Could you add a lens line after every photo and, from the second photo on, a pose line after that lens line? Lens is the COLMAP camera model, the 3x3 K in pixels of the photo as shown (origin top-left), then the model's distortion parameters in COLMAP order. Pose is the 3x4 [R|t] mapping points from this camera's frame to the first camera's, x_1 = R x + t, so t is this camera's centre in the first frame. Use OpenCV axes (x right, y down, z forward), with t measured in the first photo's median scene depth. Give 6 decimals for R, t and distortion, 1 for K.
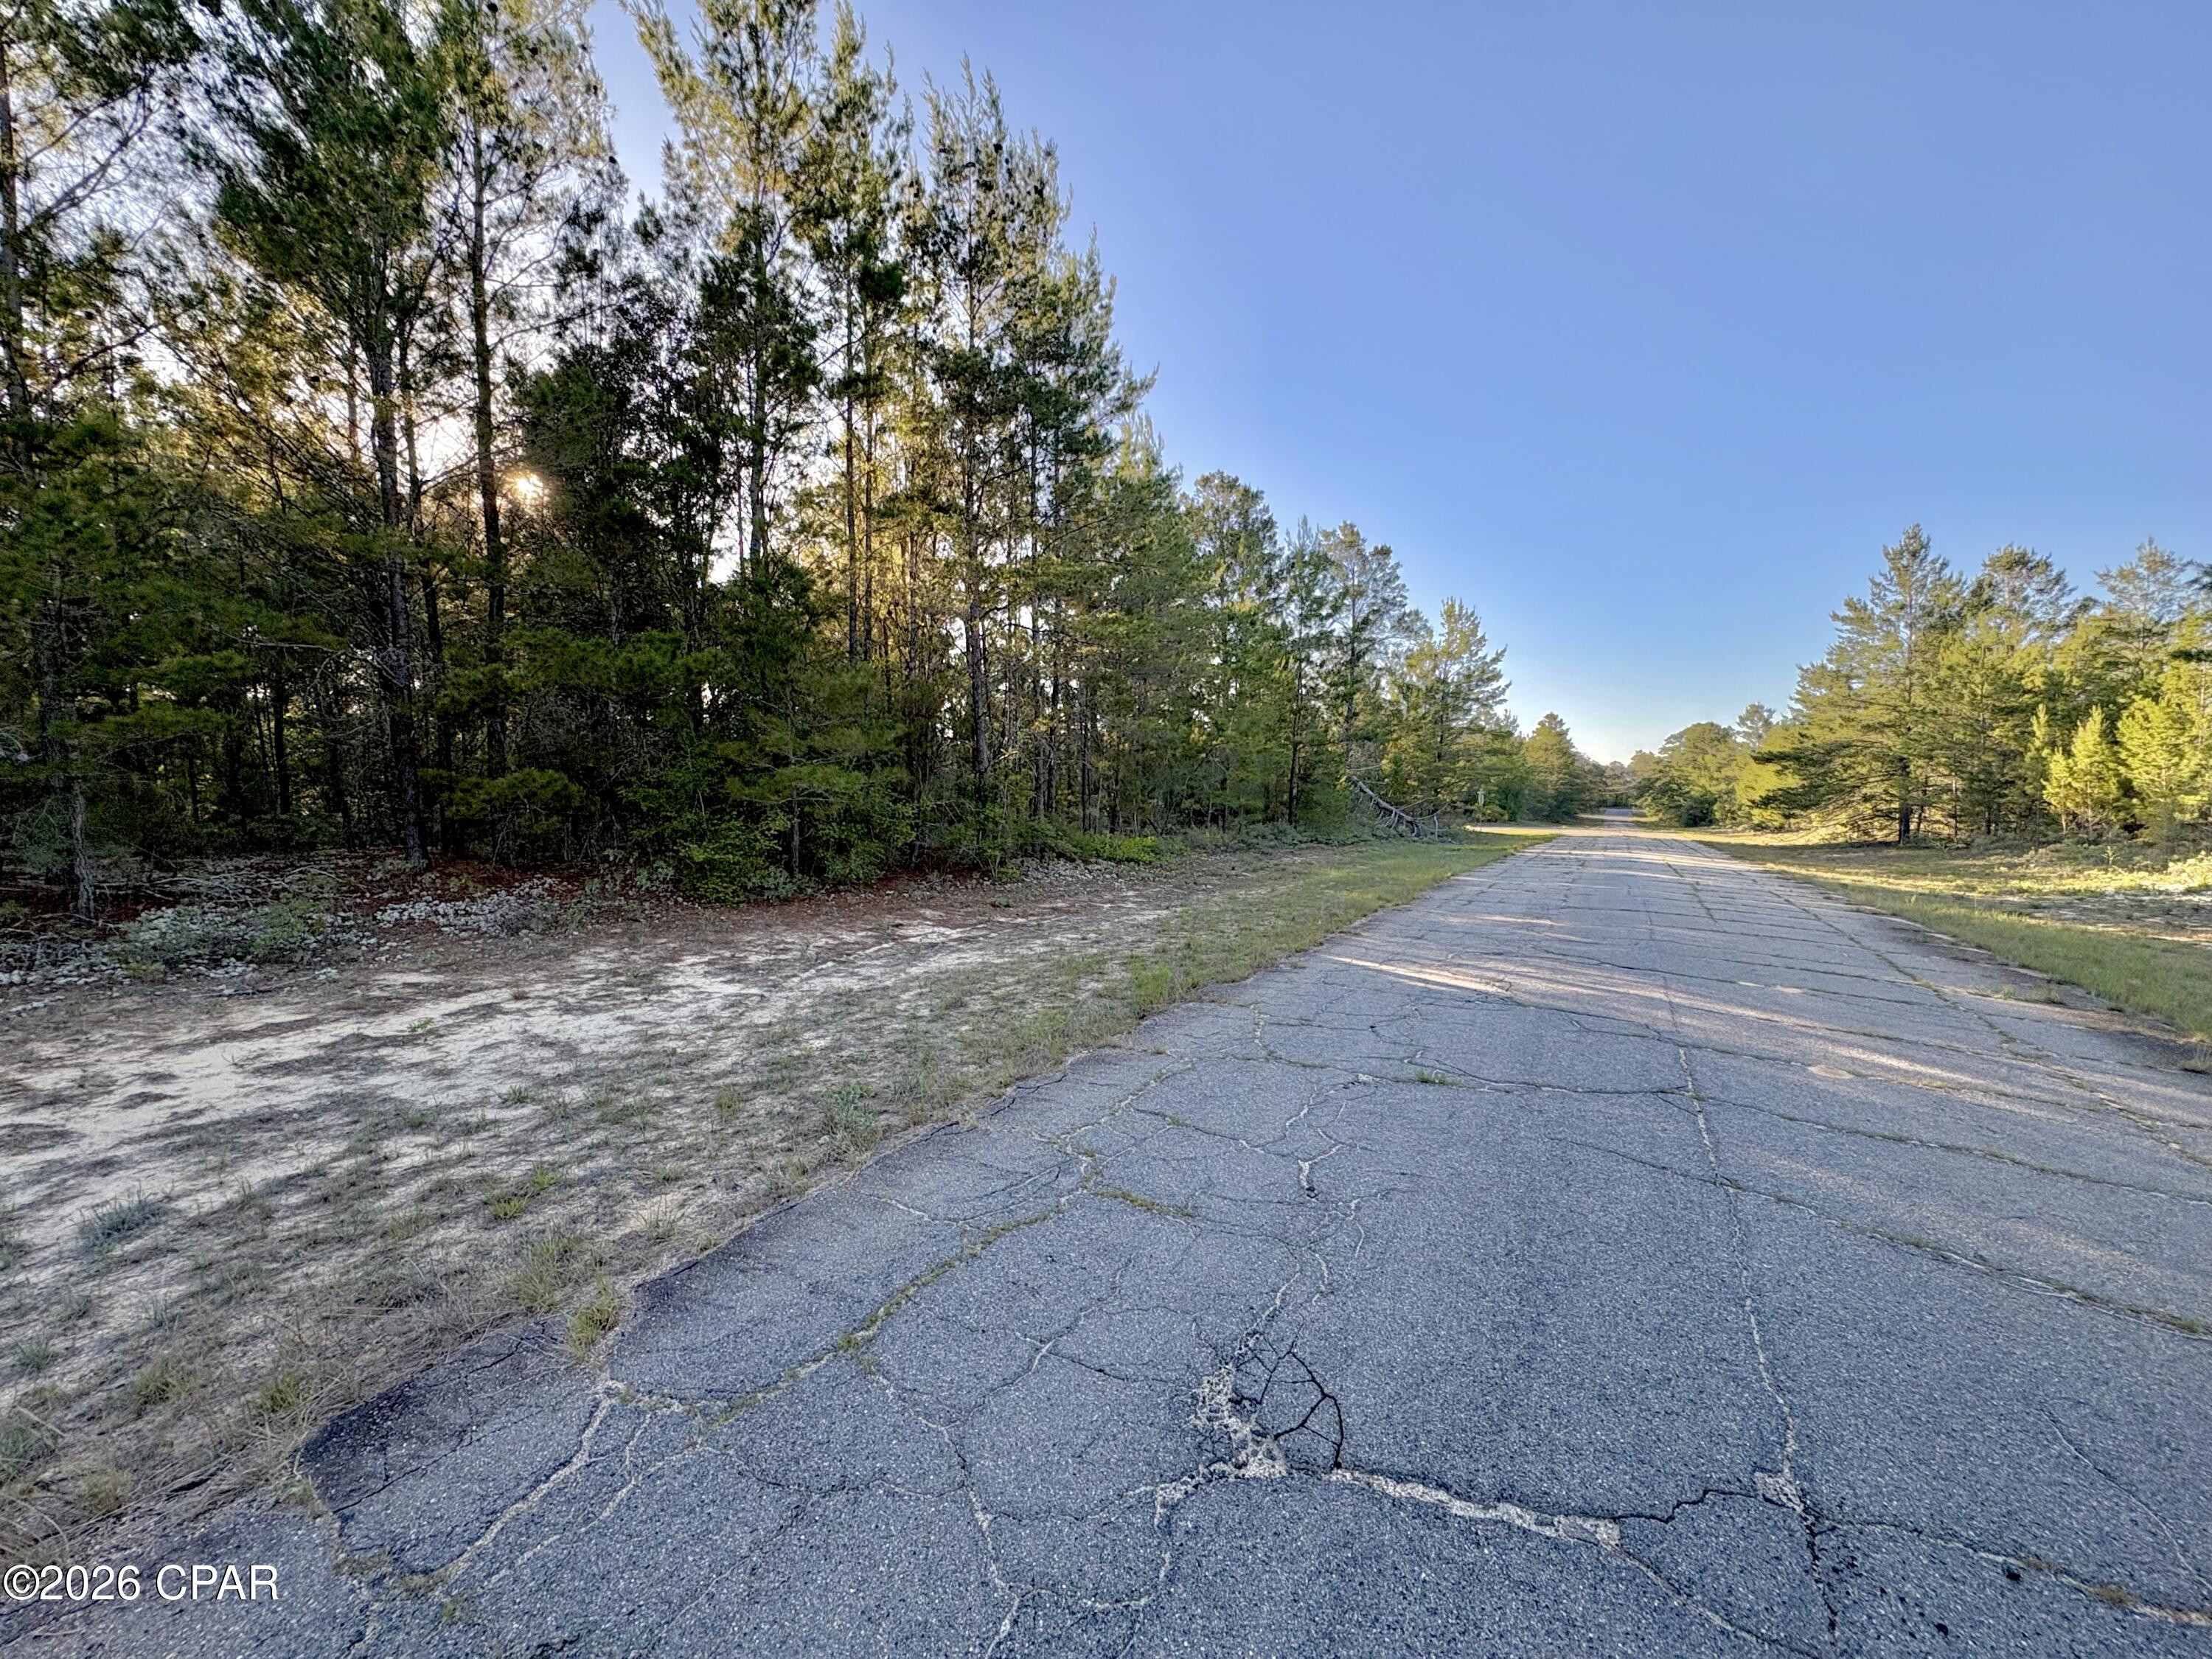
lens RADIAL K [[880.1, 0, 1104.0], [0, 880.1, 826.7], [0, 0, 1]] dist [0.001060, -0.000077]
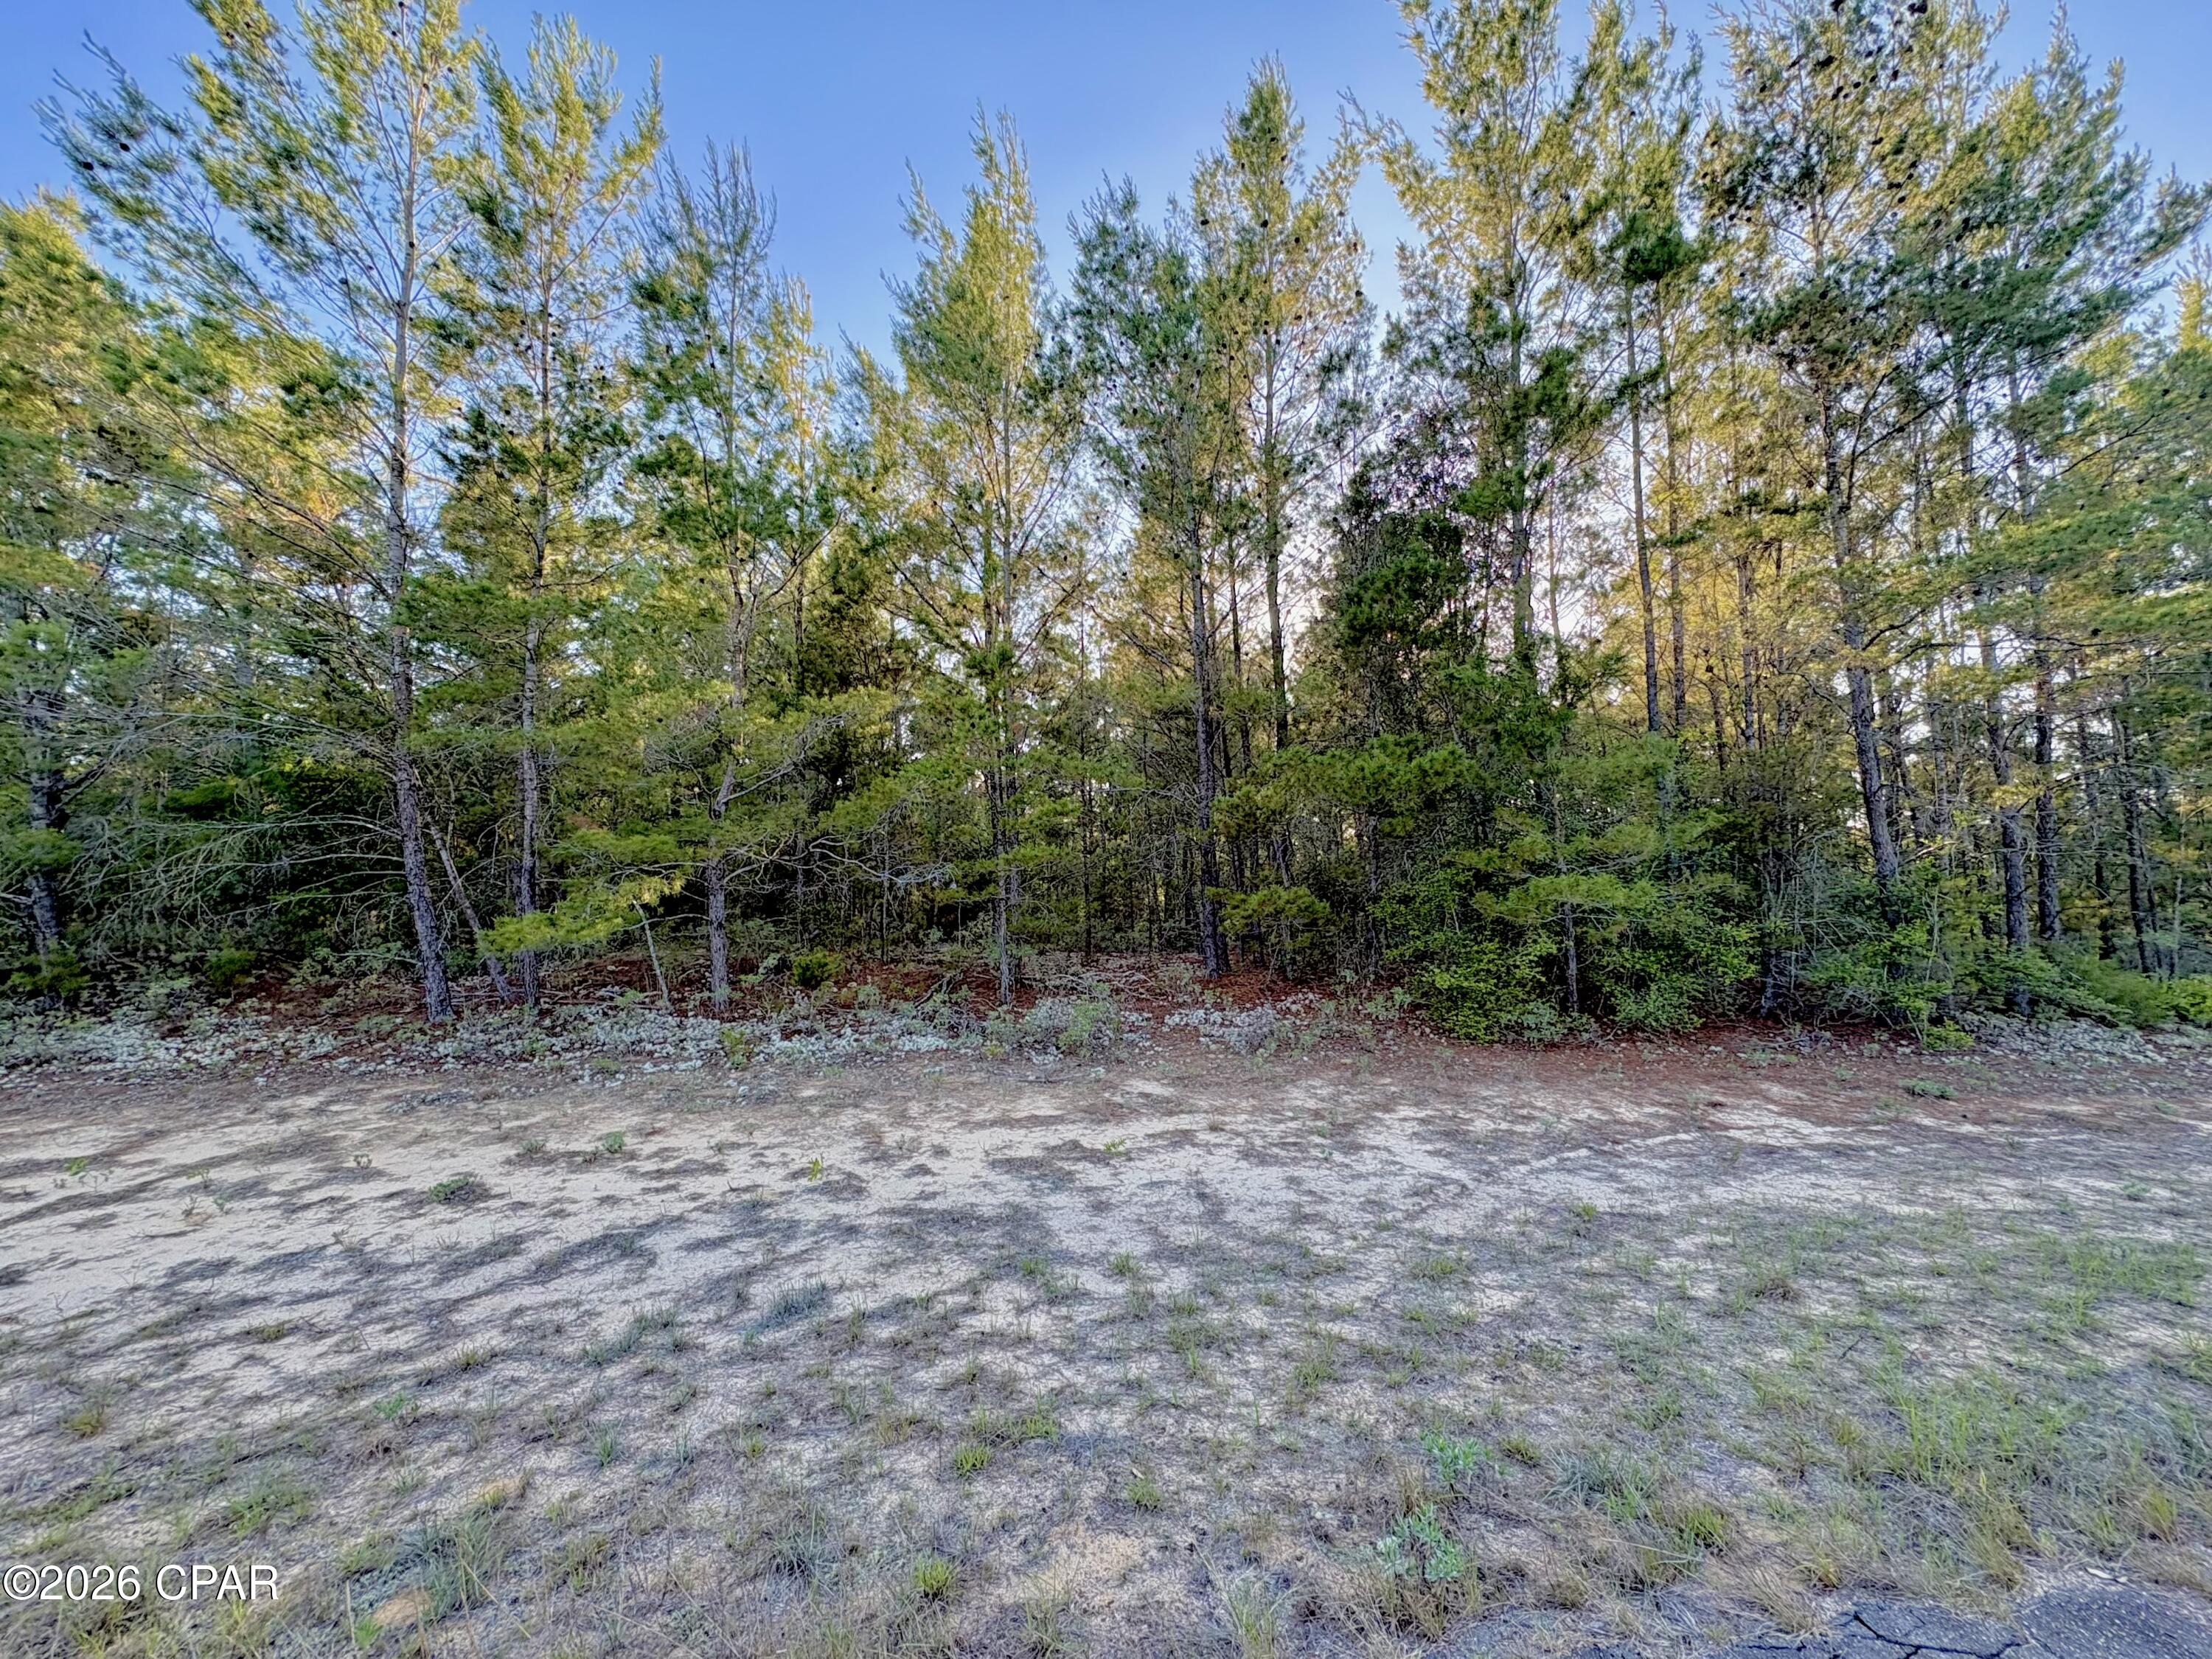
lens RADIAL K [[880.1, 0, 1104.0], [0, 880.1, 826.7], [0, 0, 1]] dist [0.001060, -0.000077]
pose [[0.624387, -0.070012, -0.777971, 0.016213], [-0.026334, 0.993522, -0.110545, -0.014037], [0.780671, 0.089511, 0.618499, 0.182292]]
